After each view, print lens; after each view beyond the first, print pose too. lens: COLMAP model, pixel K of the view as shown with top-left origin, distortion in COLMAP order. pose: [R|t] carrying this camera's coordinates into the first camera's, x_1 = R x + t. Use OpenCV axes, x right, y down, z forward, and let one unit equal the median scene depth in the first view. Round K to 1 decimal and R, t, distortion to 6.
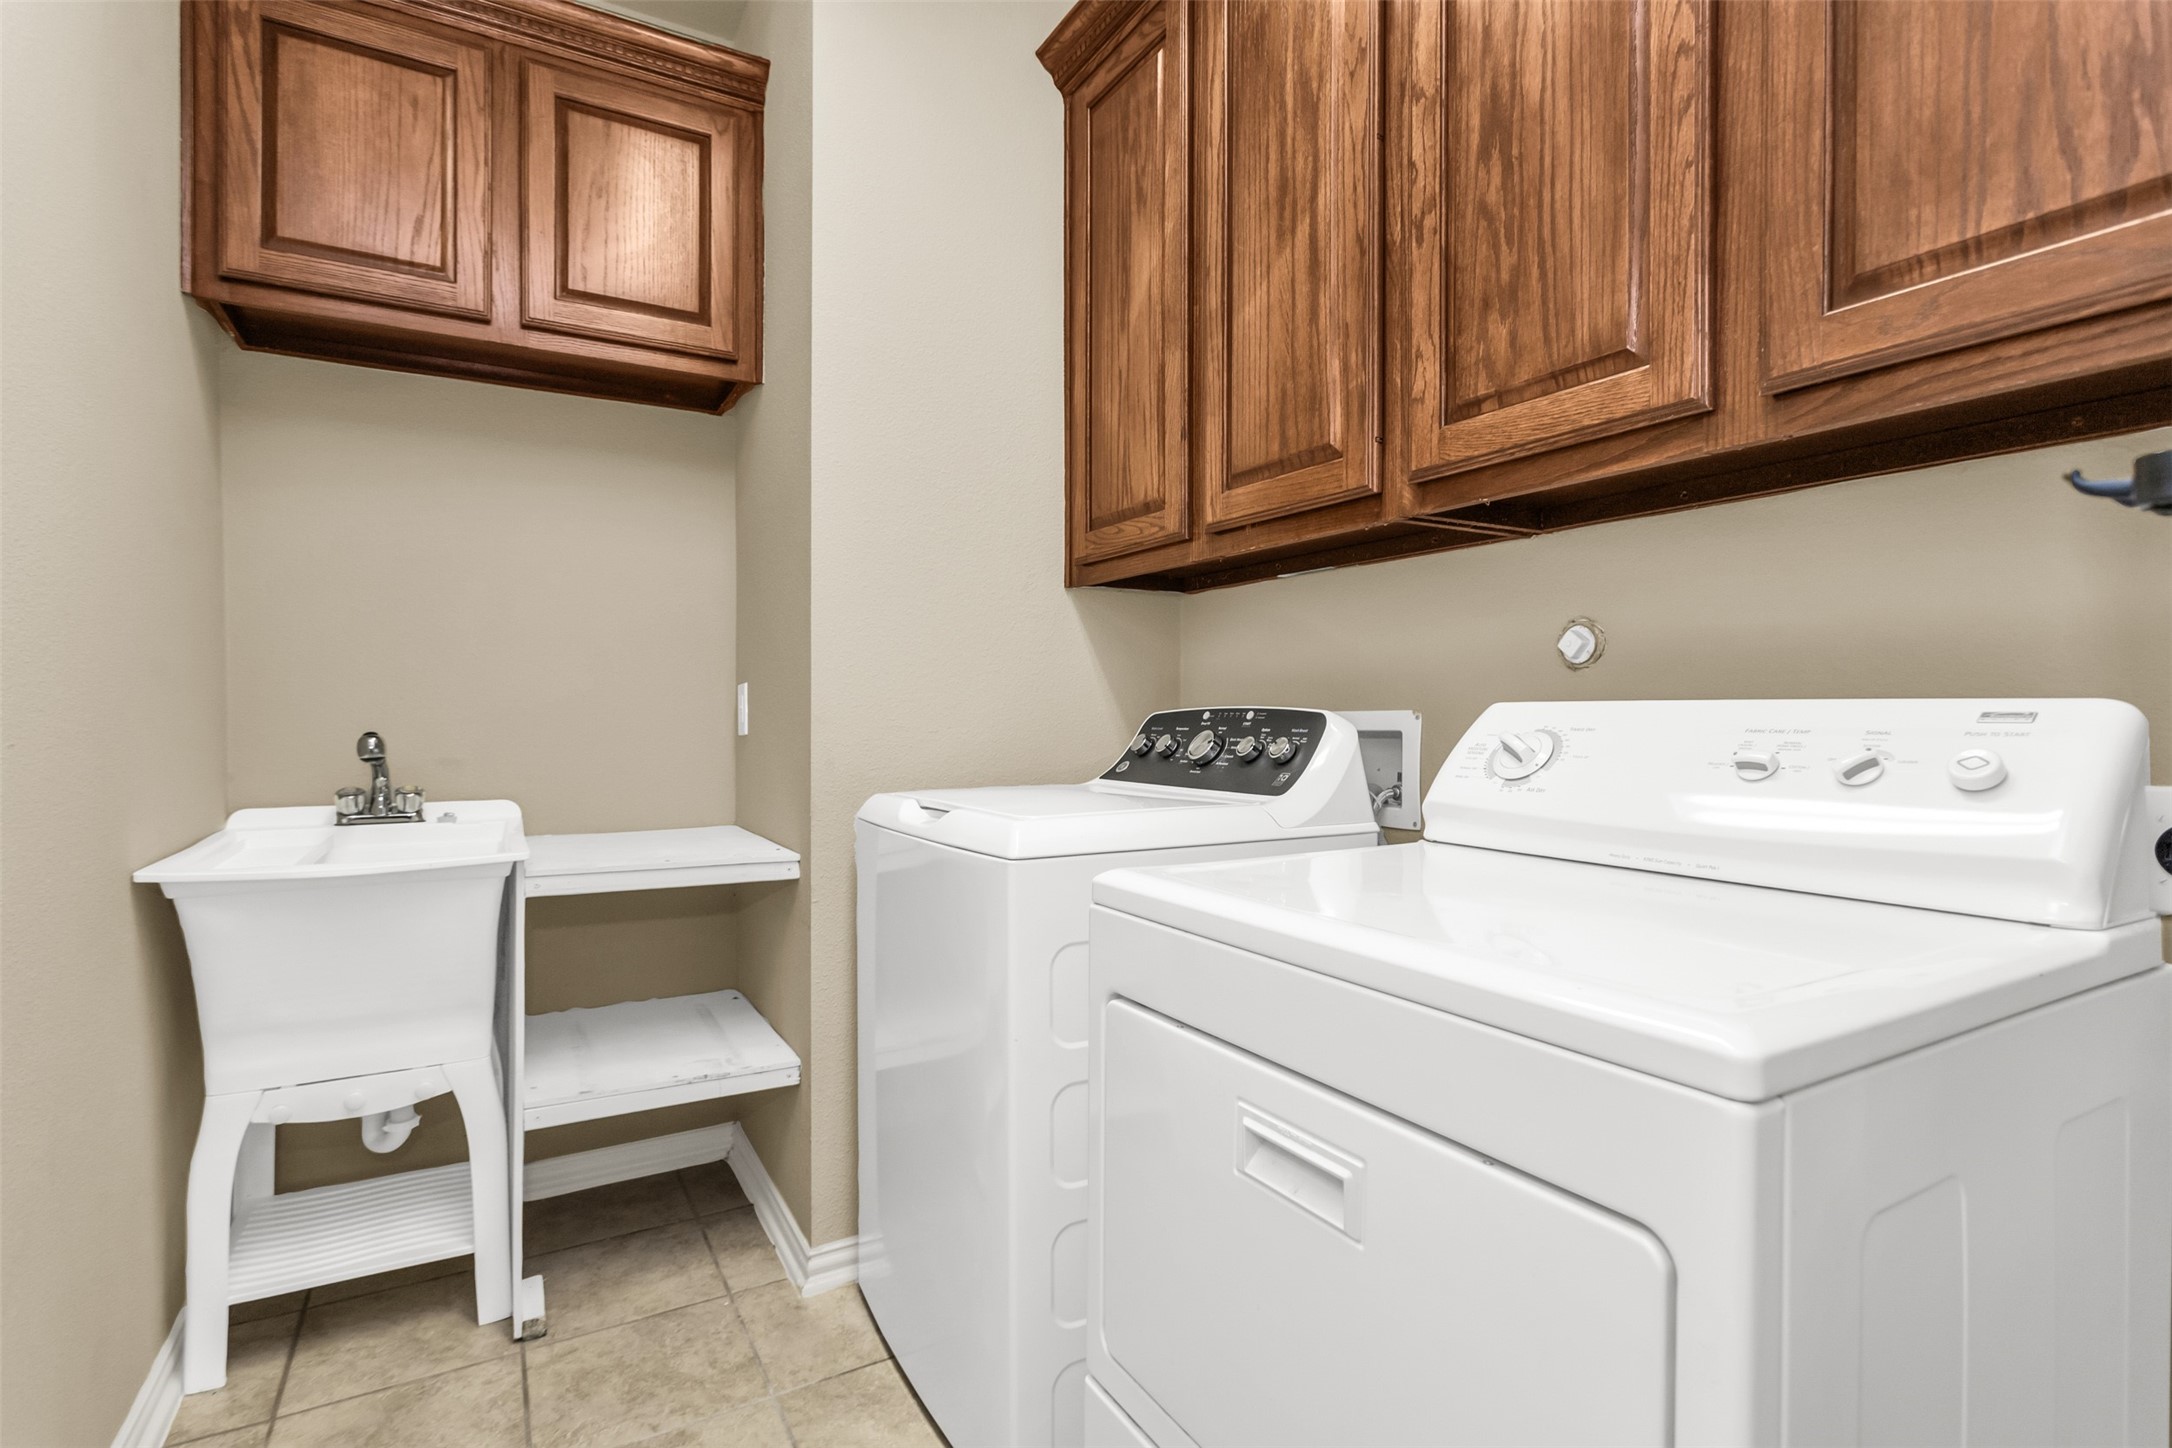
lens RADIAL K [[1034.9, 0, 1086.0], [0, 1034.9, 724.0], [0, 0, 1]] dist [0.003239, 0.000279]
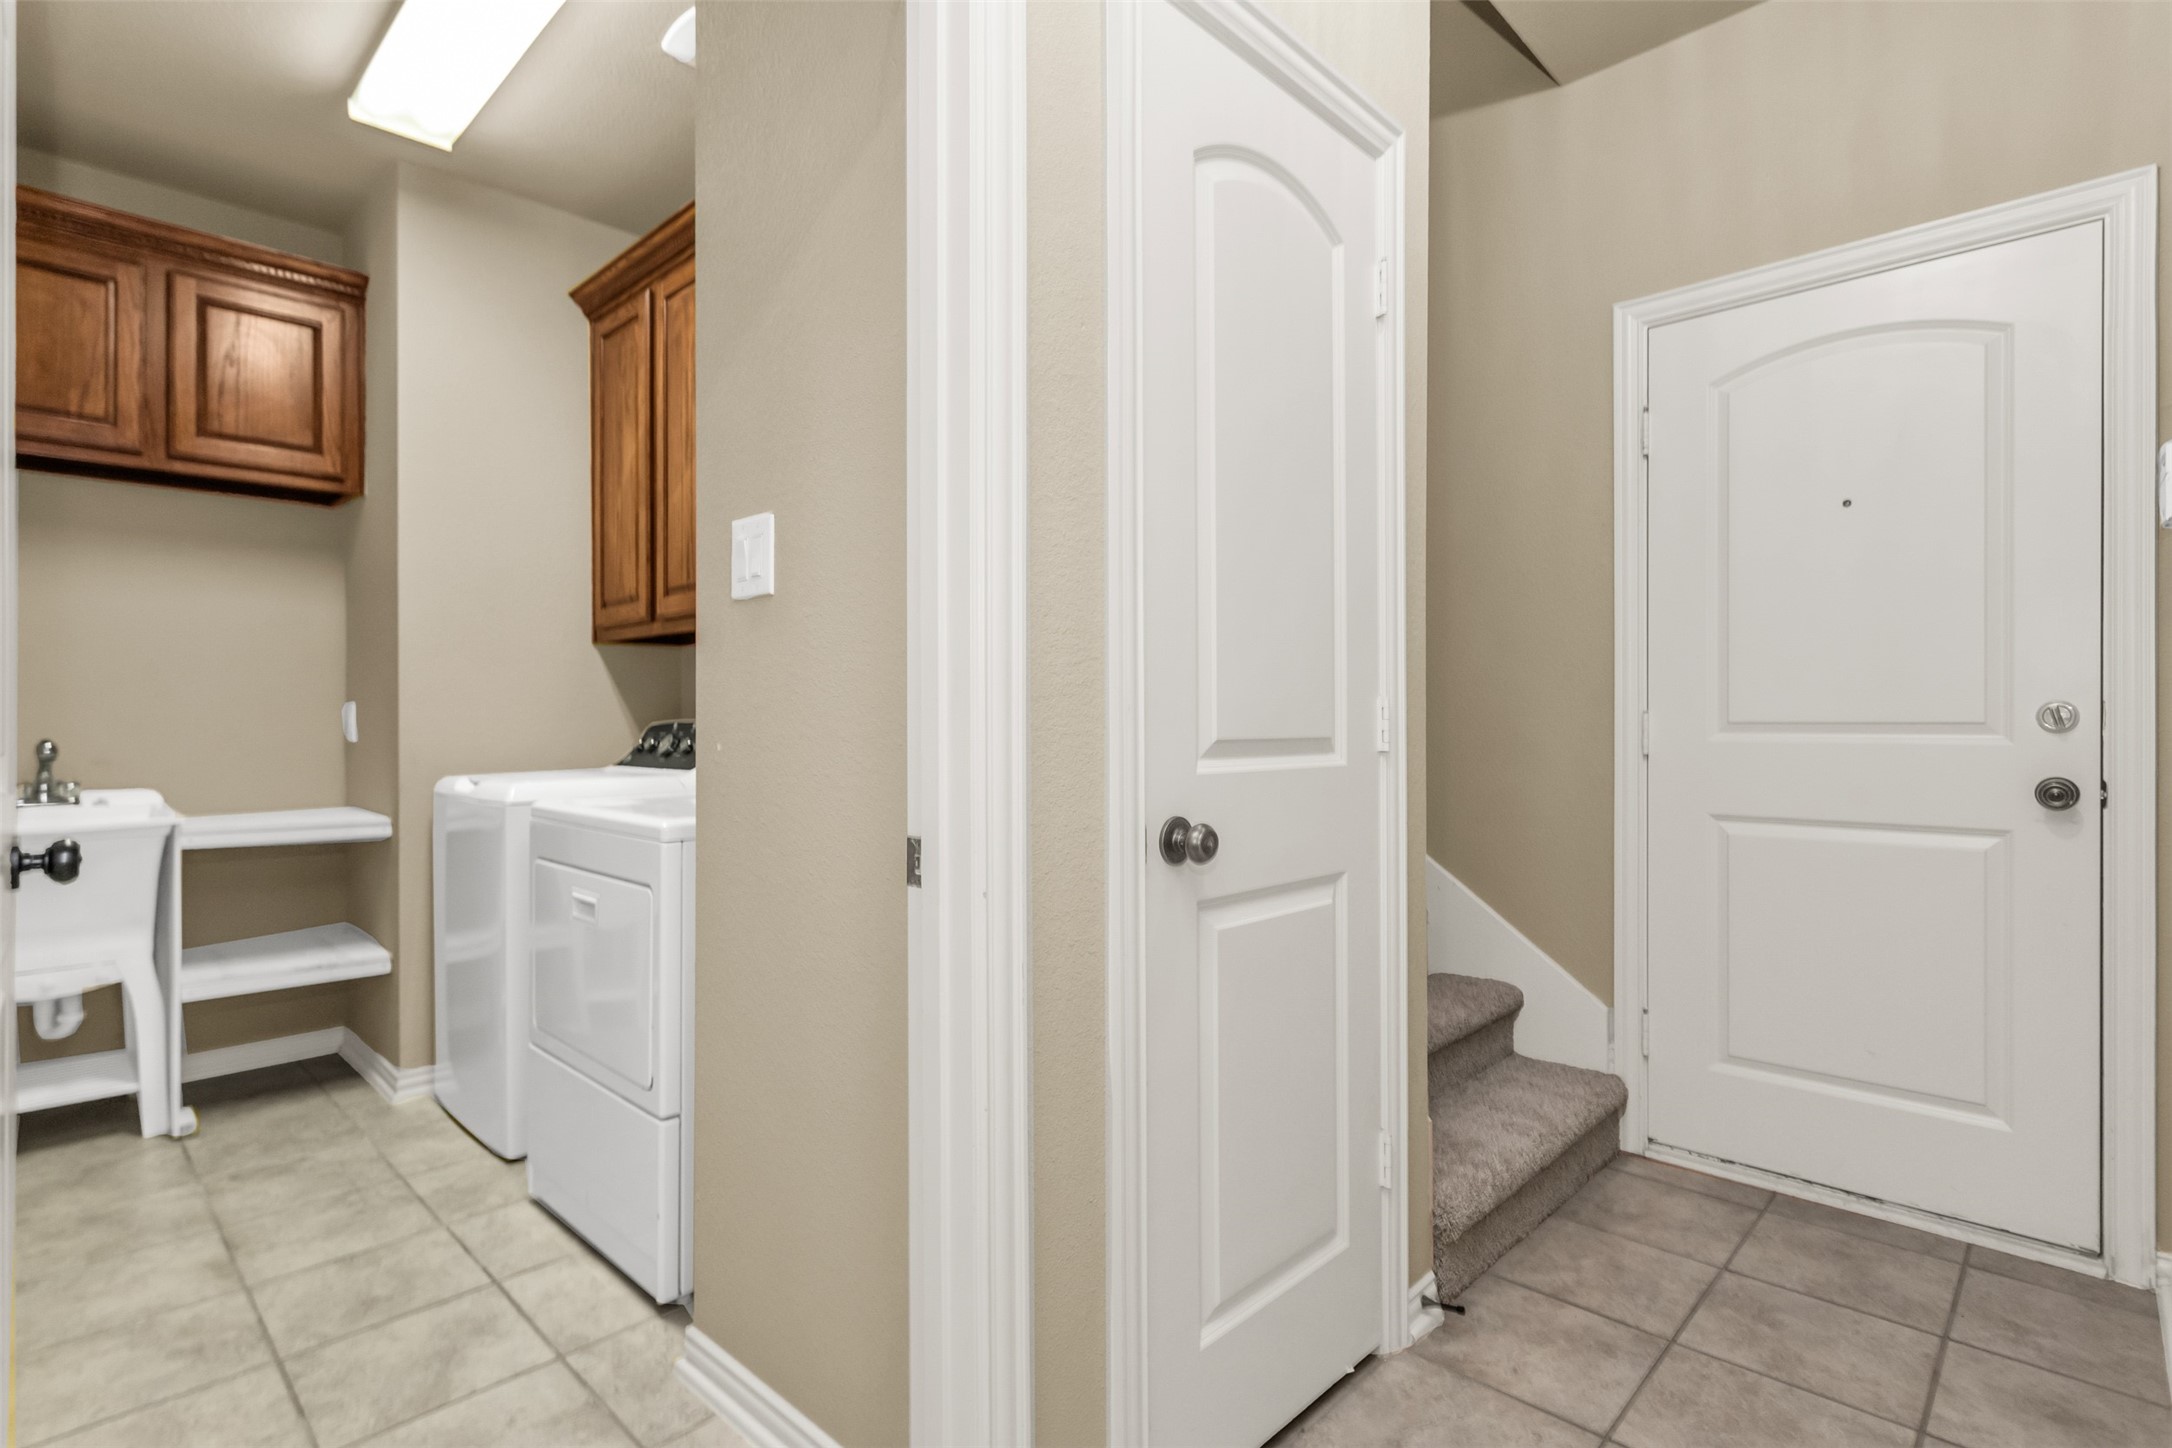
lens RADIAL K [[1042.2, 0, 1075.5], [0, 1042.2, 723.4], [0, 0, 1]] dist [0.001428, 0.000384]
pose [[0.962739, -0.003698, 0.270407, 0.274740], [0.004726, 0.999984, -0.003148, -0.003842], [-0.270391, 0.004309, 0.962741, -0.738859]]
